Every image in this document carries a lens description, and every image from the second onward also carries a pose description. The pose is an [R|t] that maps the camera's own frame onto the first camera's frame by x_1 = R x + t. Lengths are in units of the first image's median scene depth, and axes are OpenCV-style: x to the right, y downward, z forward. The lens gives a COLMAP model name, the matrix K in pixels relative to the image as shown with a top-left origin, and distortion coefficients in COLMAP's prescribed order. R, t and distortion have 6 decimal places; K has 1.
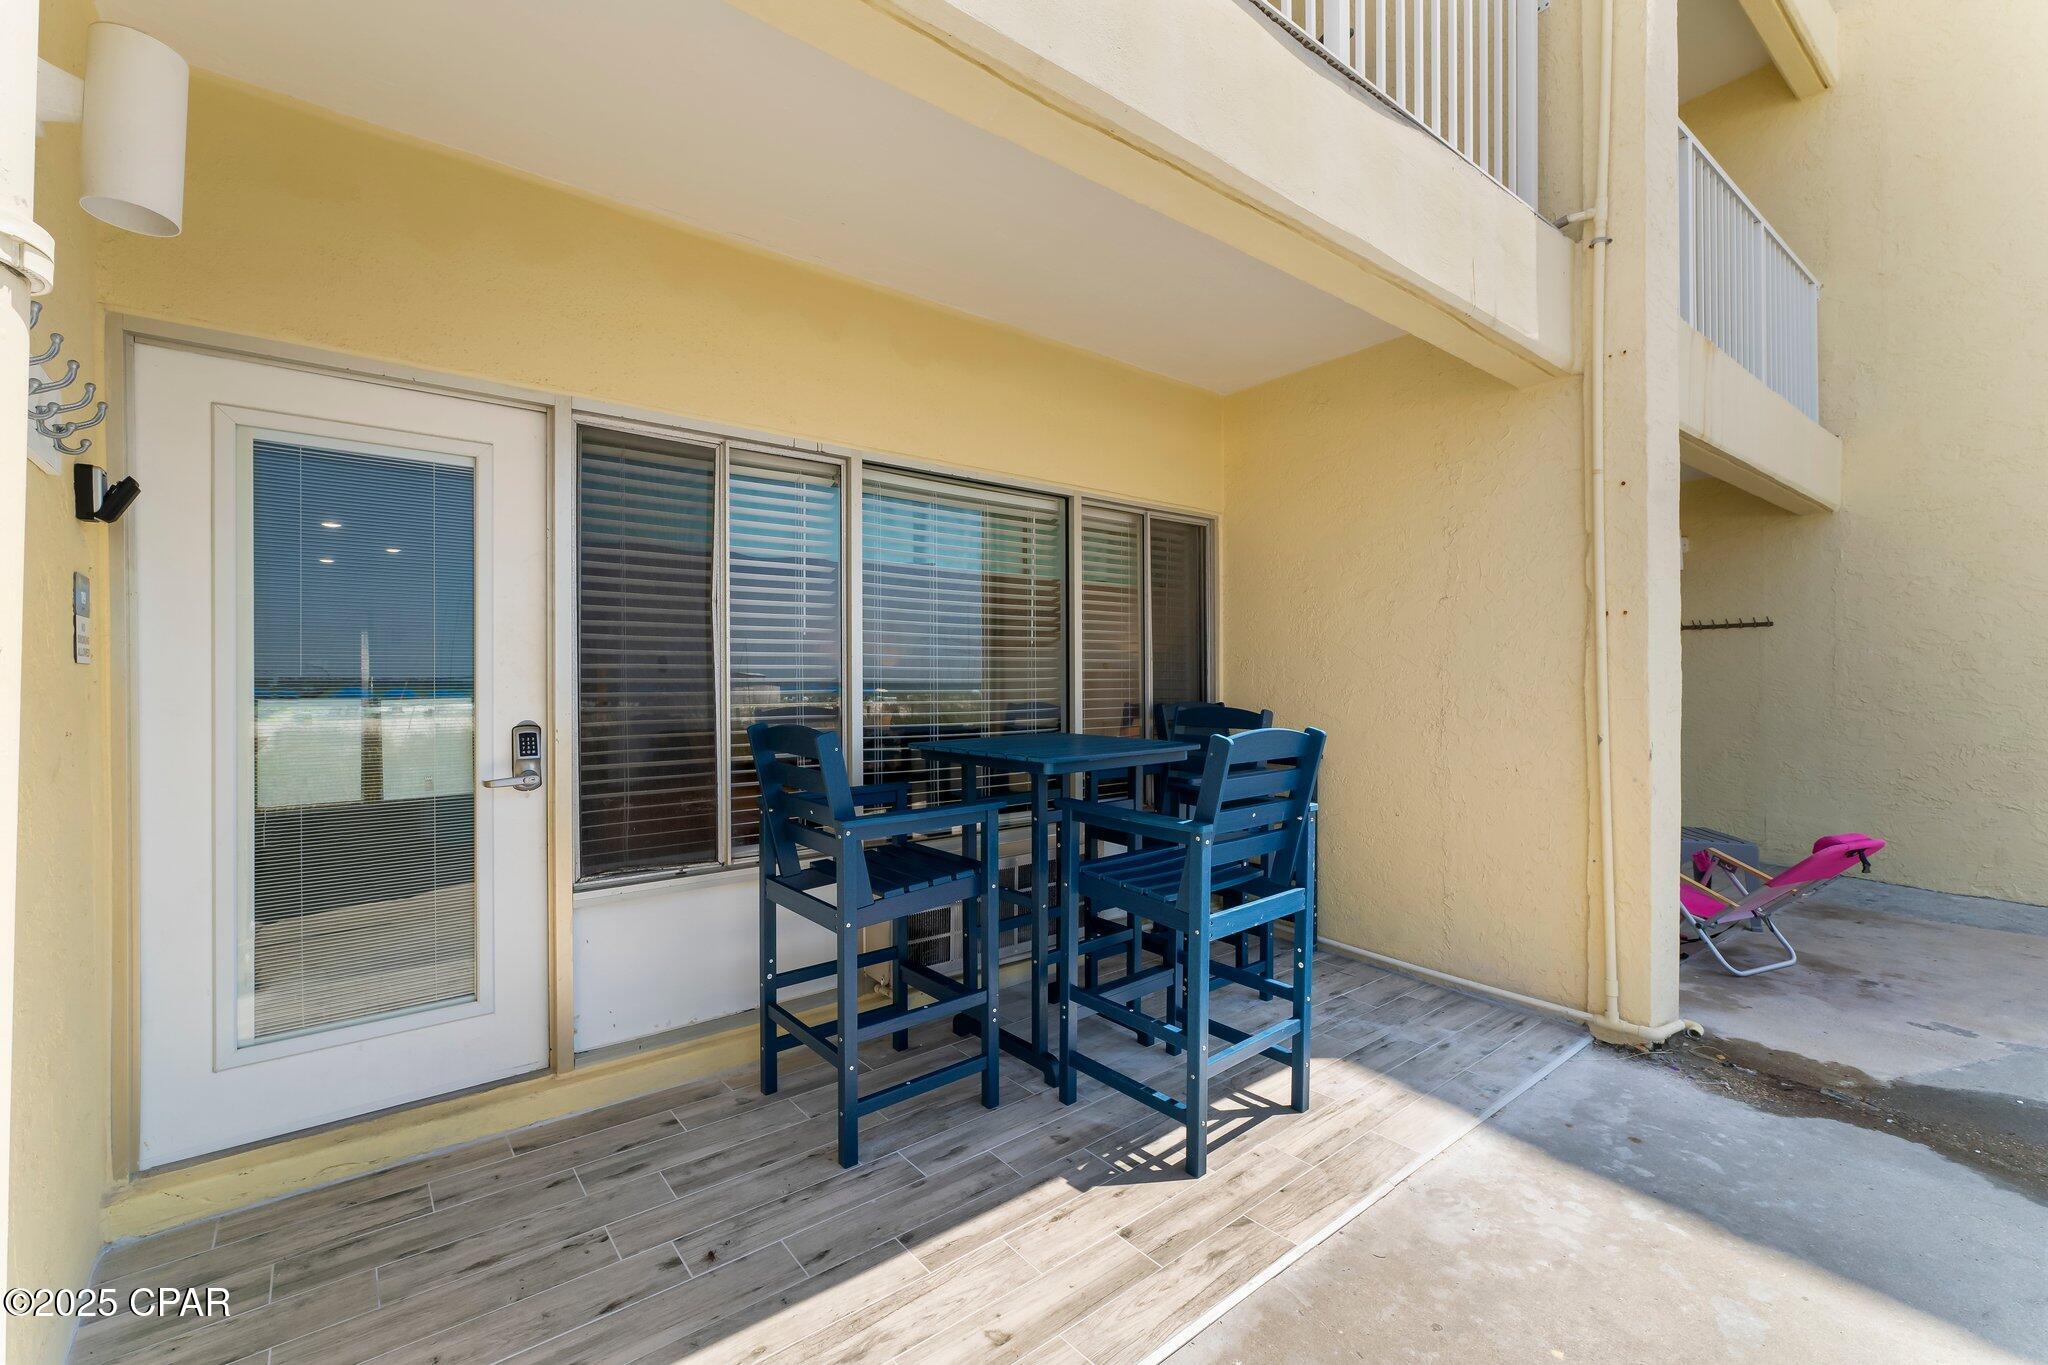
lens RADIAL K [[897.3, 0, 1030.5], [0, 897.3, 680.6], [0, 0, 1]] dist [-0.001328, -0.000005]
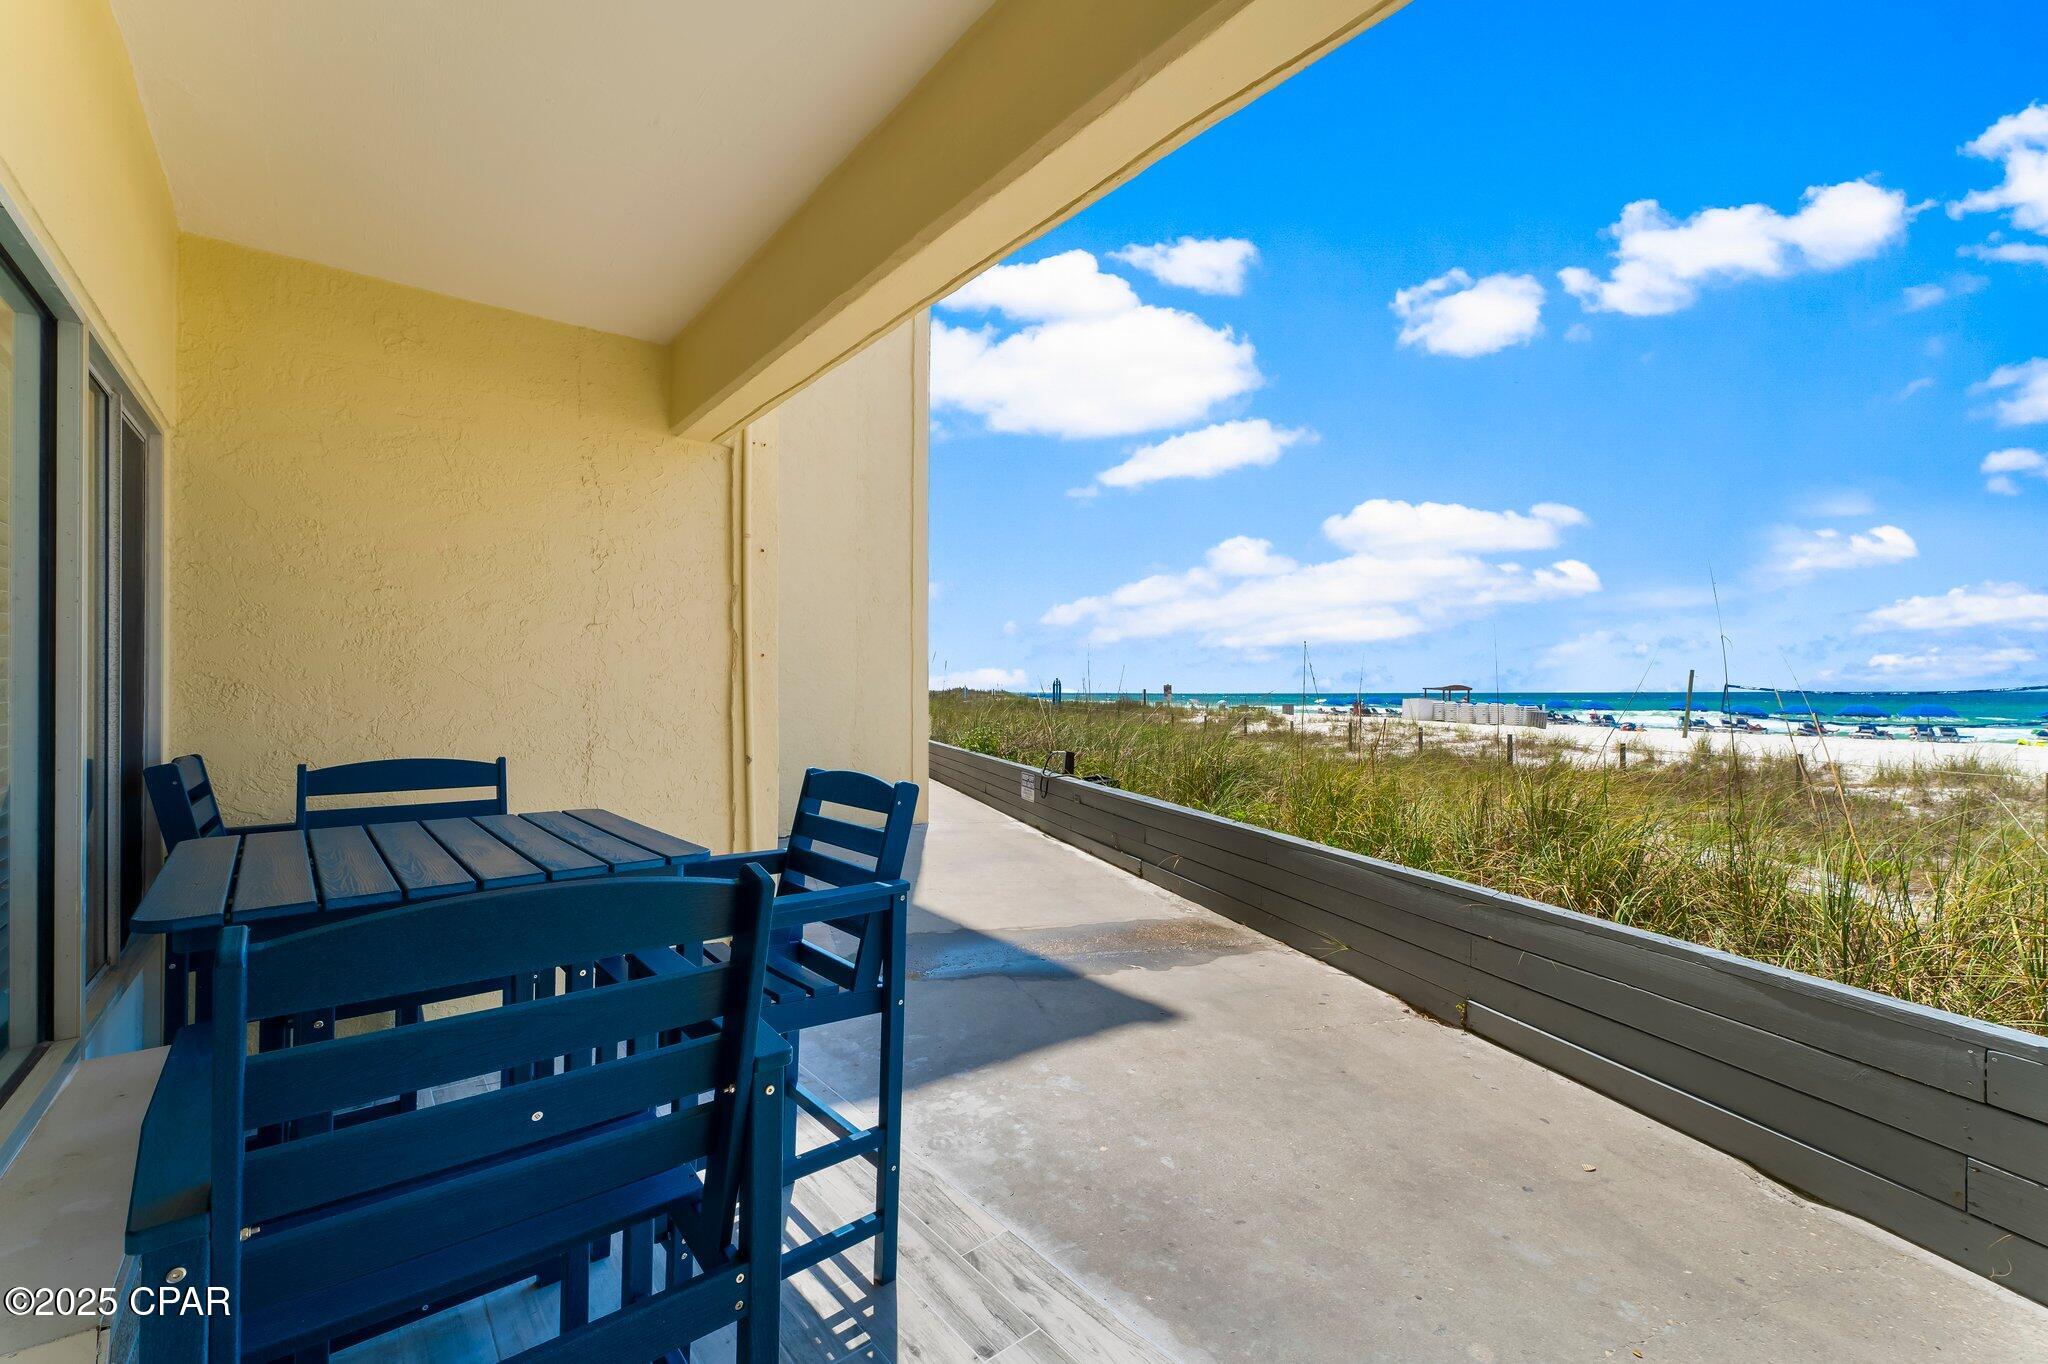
lens RADIAL K [[830.4, 0, 1029.9], [0, 830.4, 683.4], [0, 0, 1]] dist [0.003754, 0.000629]
pose [[-0.030781, 0.012503, 0.999448, -0.690752], [-0.000791, 0.999921, -0.012534, -0.031810], [-0.999526, -0.001176, -0.030768, 0.937063]]
